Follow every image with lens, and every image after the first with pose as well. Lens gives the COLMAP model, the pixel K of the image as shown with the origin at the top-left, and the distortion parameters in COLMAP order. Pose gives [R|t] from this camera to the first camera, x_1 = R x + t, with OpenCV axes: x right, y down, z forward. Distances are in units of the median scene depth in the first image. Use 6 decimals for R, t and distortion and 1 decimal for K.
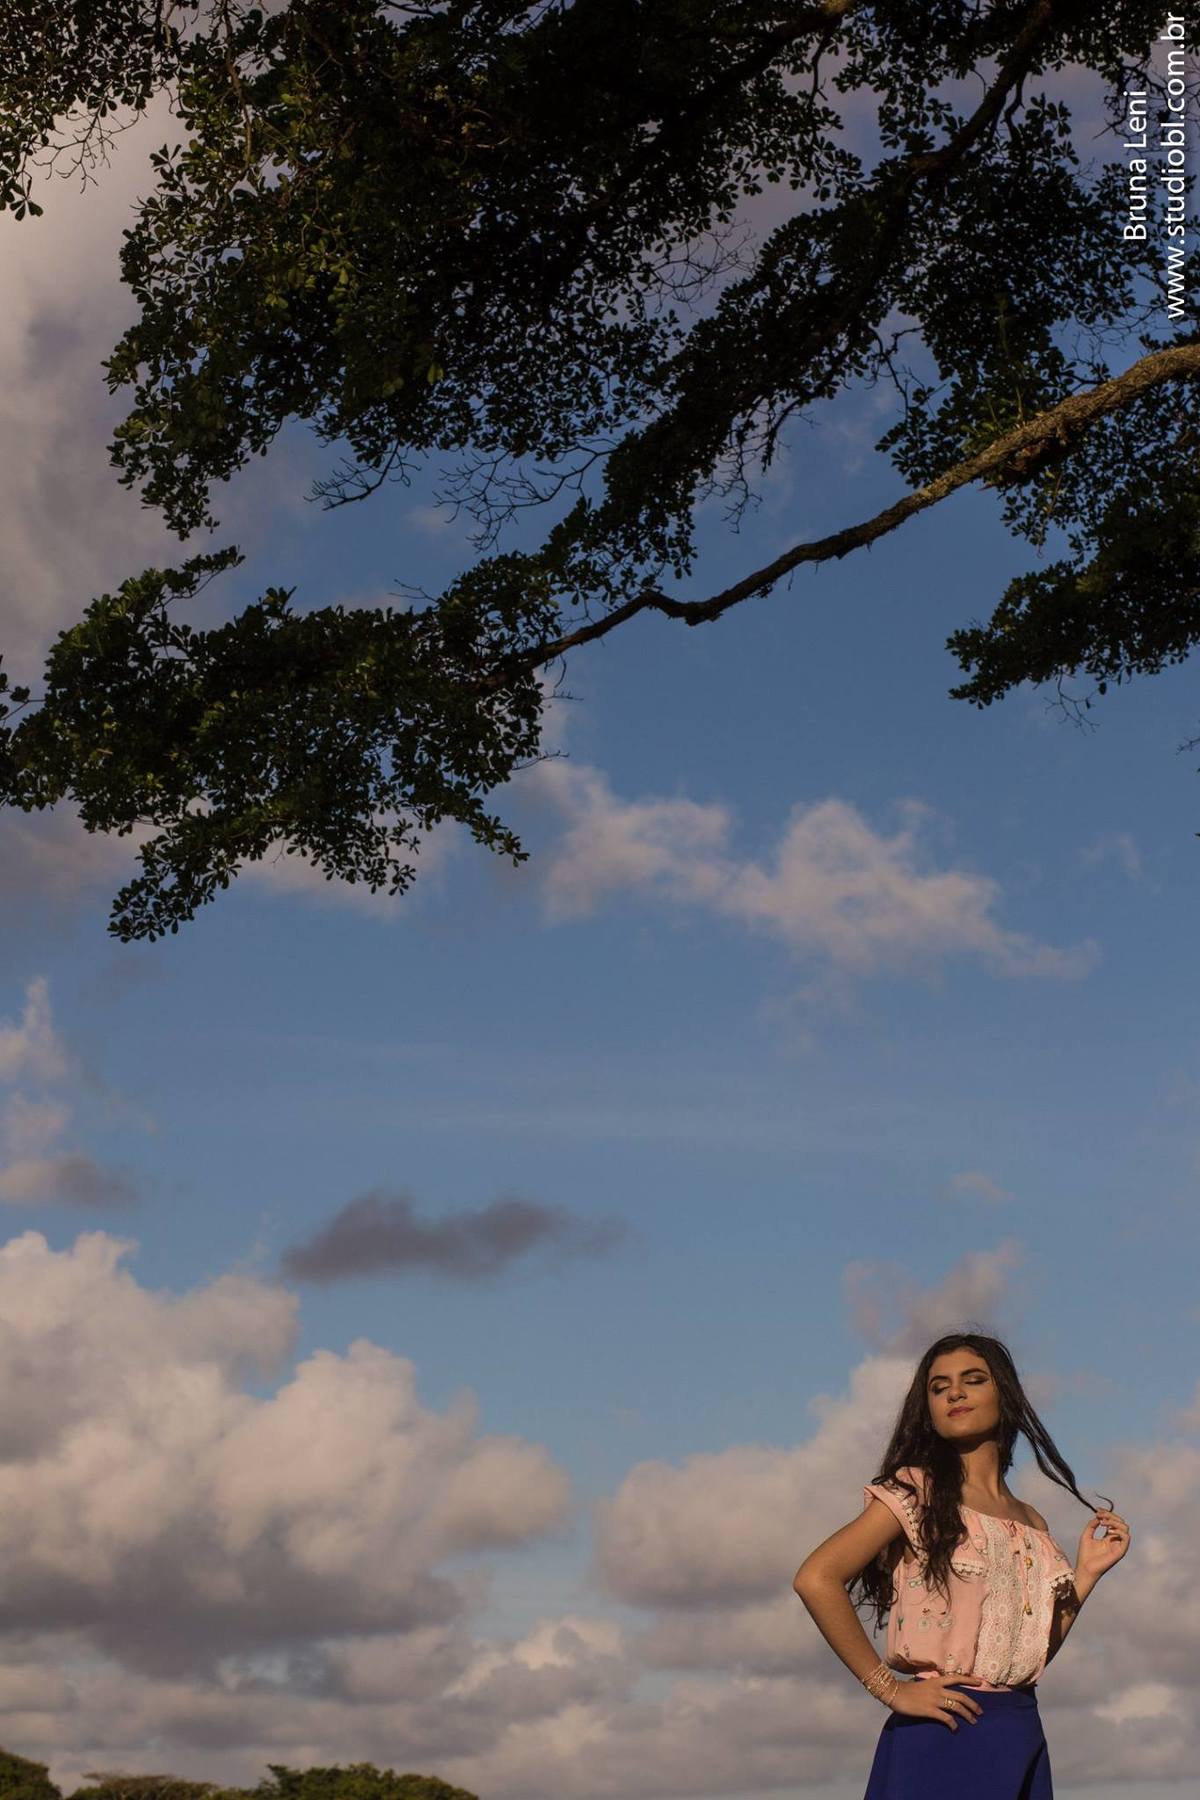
lens RADIAL K [[4768.7, 0, 605.6], [0, 4768.7, 902.3], [0, 0, 1]] dist [-0.108515, 0.000000]
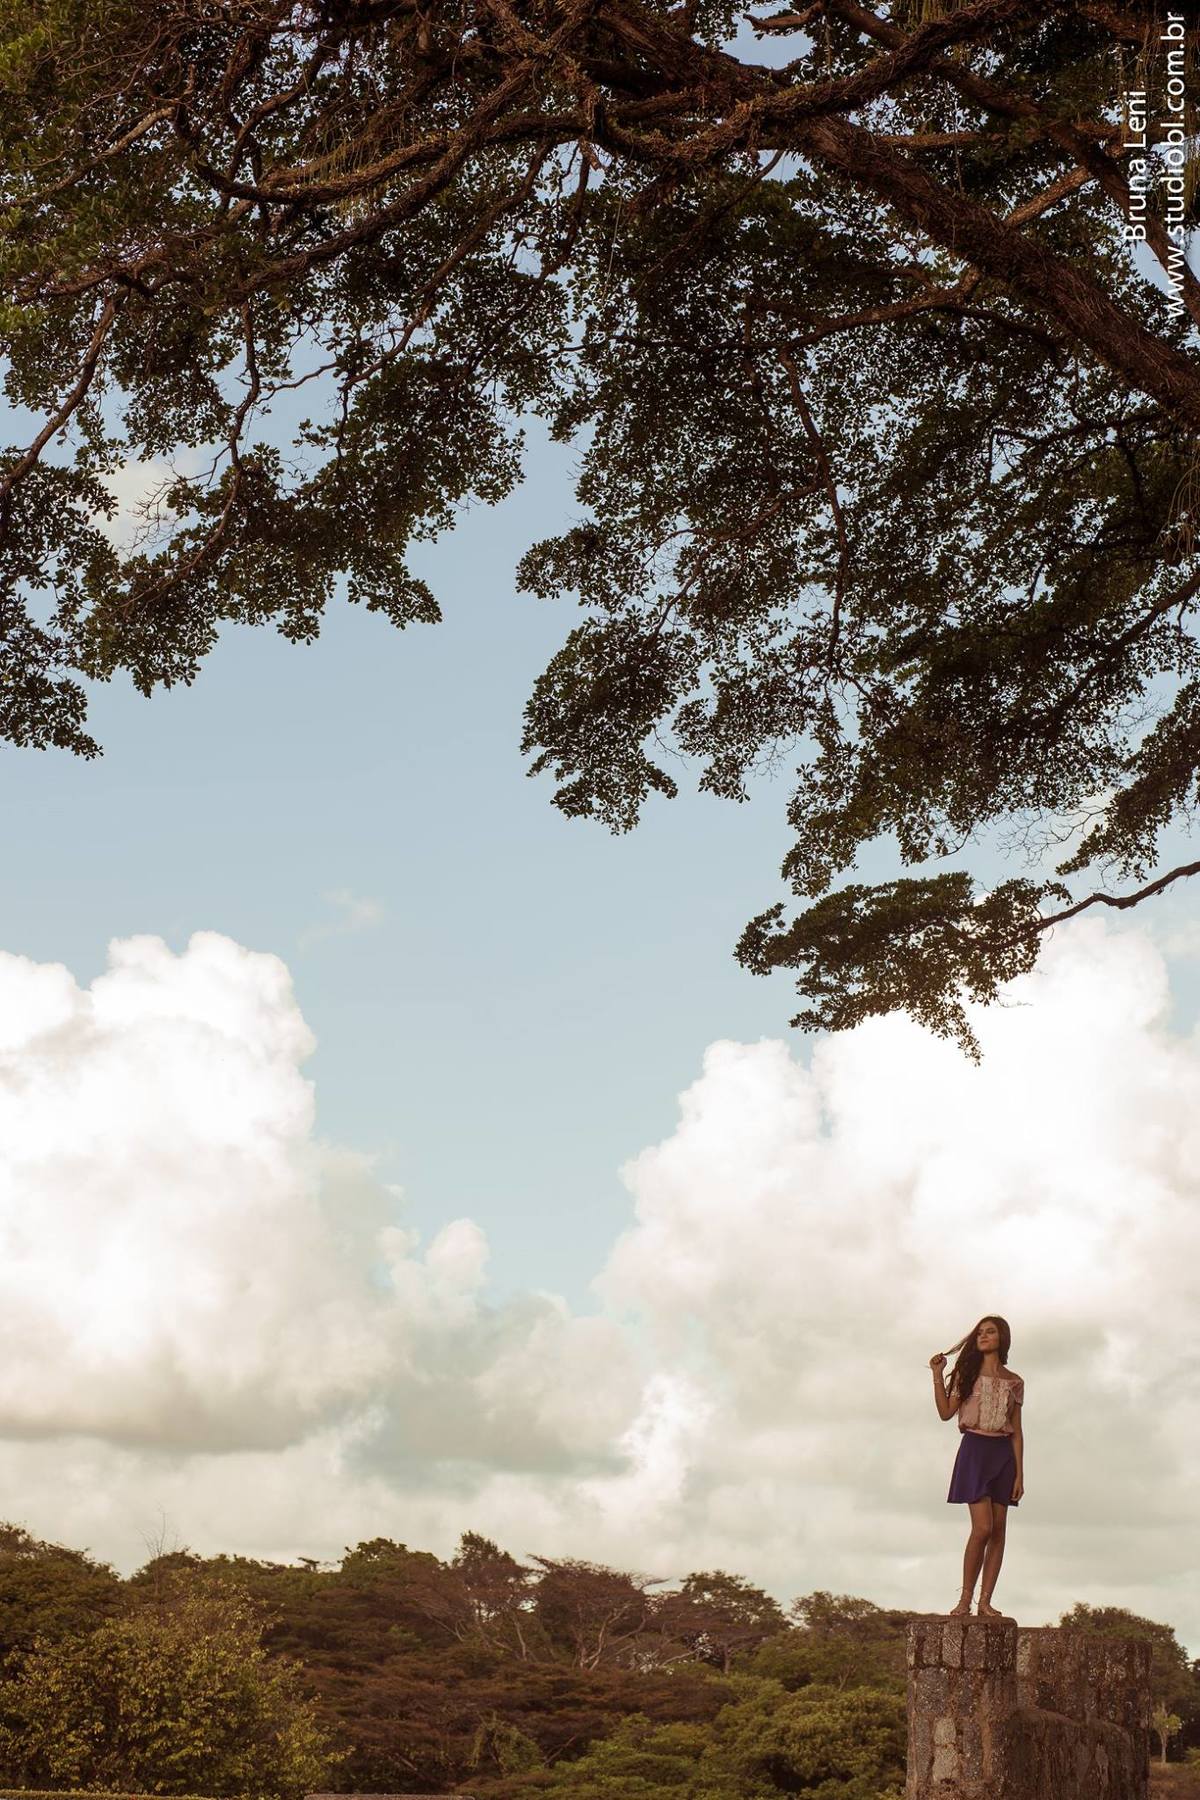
lens RADIAL K [[4768.7, 0, 600.0], [0, 4768.7, 901.0], [0, 0, 1]] dist [-0.108515, 0.000000]
pose [[0.980663, -0.007479, -0.195564, 0.276337], [0.004800, 0.999888, -0.014167, -0.050888], [0.195648, 0.012954, 0.980589, -1.386816]]
